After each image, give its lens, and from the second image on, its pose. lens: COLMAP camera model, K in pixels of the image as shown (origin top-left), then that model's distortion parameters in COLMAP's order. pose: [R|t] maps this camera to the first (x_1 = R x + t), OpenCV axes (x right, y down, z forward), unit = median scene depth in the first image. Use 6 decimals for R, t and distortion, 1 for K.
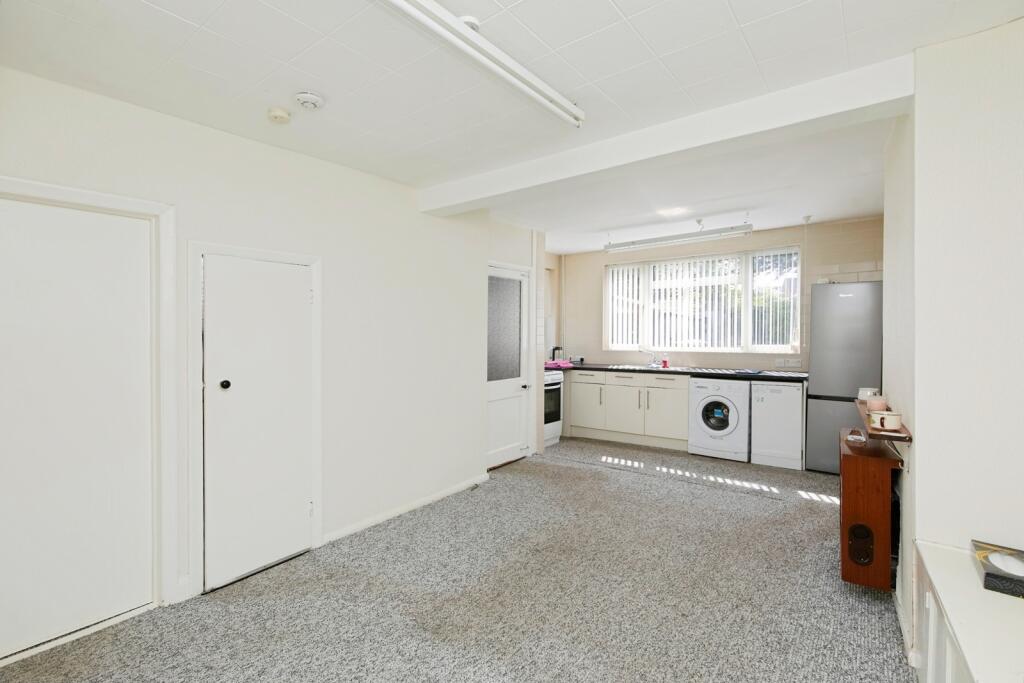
lens RADIAL K [[474.5, 0, 517.6], [0, 474.5, 339.3], [0, 0, 1]] dist [0.010588, -0.003510]
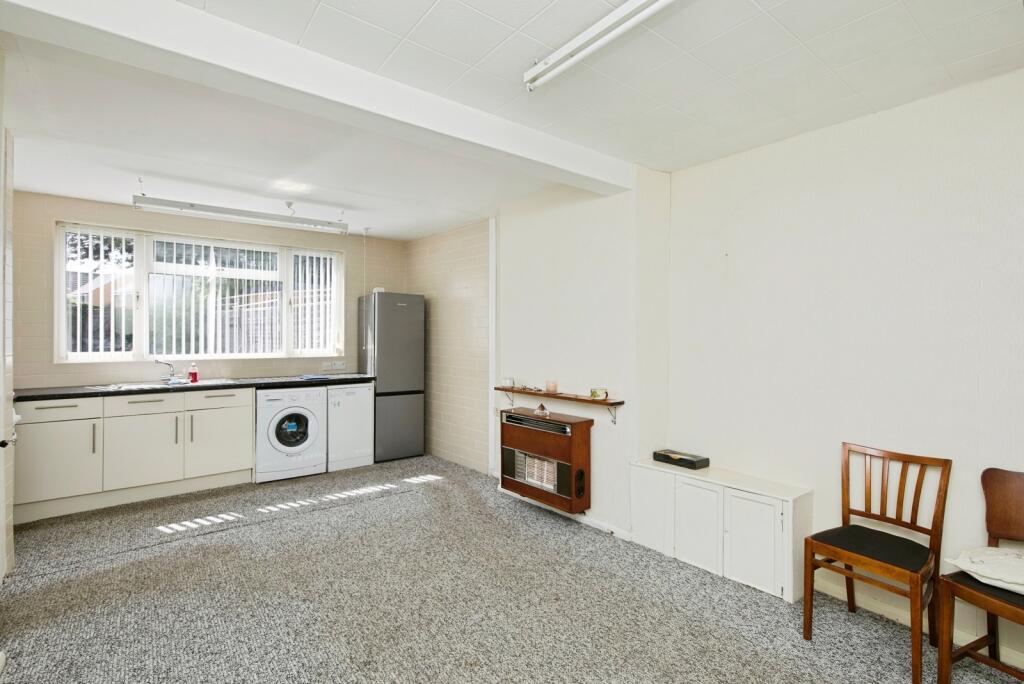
lens RADIAL K [[474.5, 0, 515.5], [0, 474.5, 341.6], [0, 0, 1]] dist [0.010588, -0.003510]
pose [[0.255730, -0.003015, 0.966744, -0.351219], [0.009345, 0.999956, 0.000646, 0.000895], [-0.966703, 0.008869, 0.255747, 0.407826]]
